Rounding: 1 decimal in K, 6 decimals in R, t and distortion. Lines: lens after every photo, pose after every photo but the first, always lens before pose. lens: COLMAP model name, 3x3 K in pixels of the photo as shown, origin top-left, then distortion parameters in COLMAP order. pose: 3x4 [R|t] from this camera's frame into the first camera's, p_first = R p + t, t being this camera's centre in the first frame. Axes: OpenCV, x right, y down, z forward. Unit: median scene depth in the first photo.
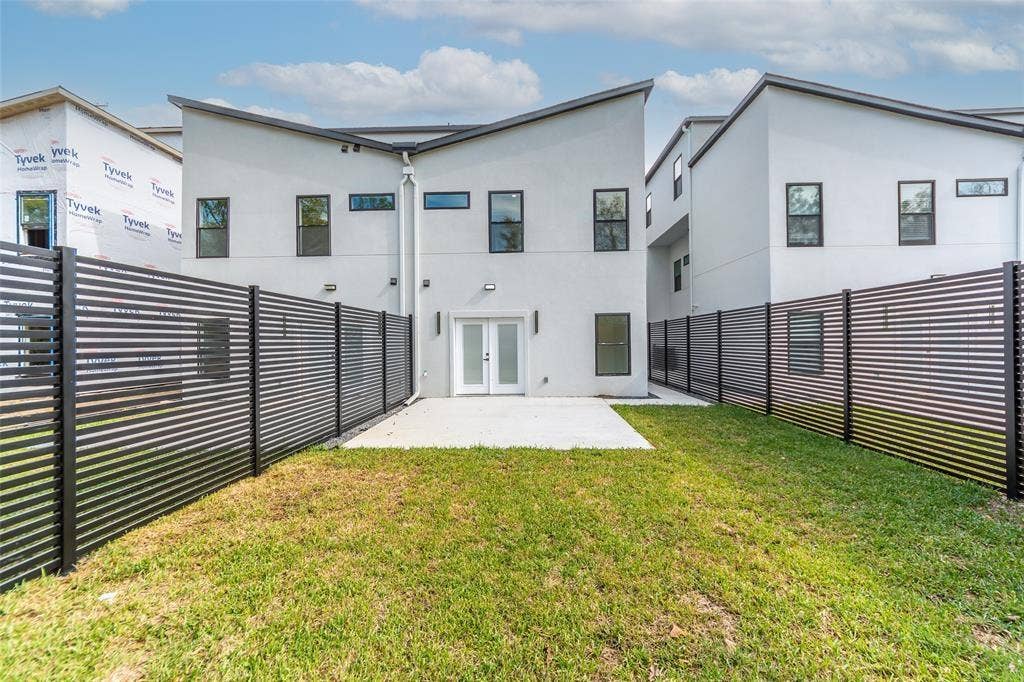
lens RADIAL K [[368.1, 0, 519.8], [0, 368.1, 342.6], [0, 0, 1]] dist [0.002354, -0.000390]
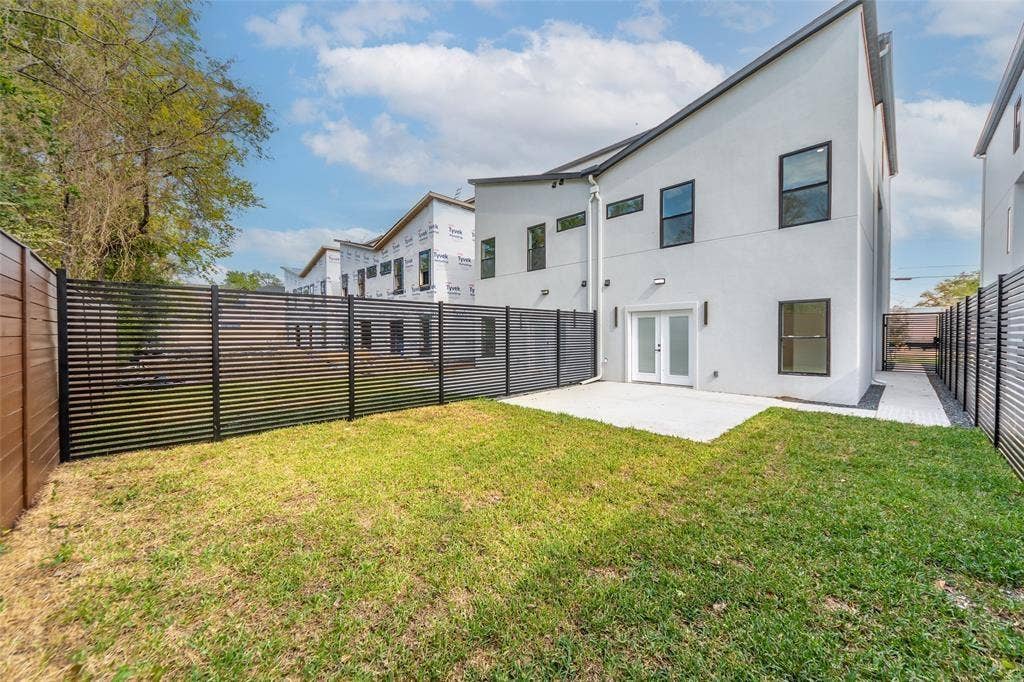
lens RADIAL K [[376.1, 0, 550.4], [0, 376.1, 338.9], [0, 0, 1]] dist [0.010685, -0.000065]
pose [[0.755624, 0.015033, -0.654833, 0.391679], [-0.006551, 0.999860, 0.015394, -0.001466], [0.654973, -0.007342, 0.755617, -0.018099]]
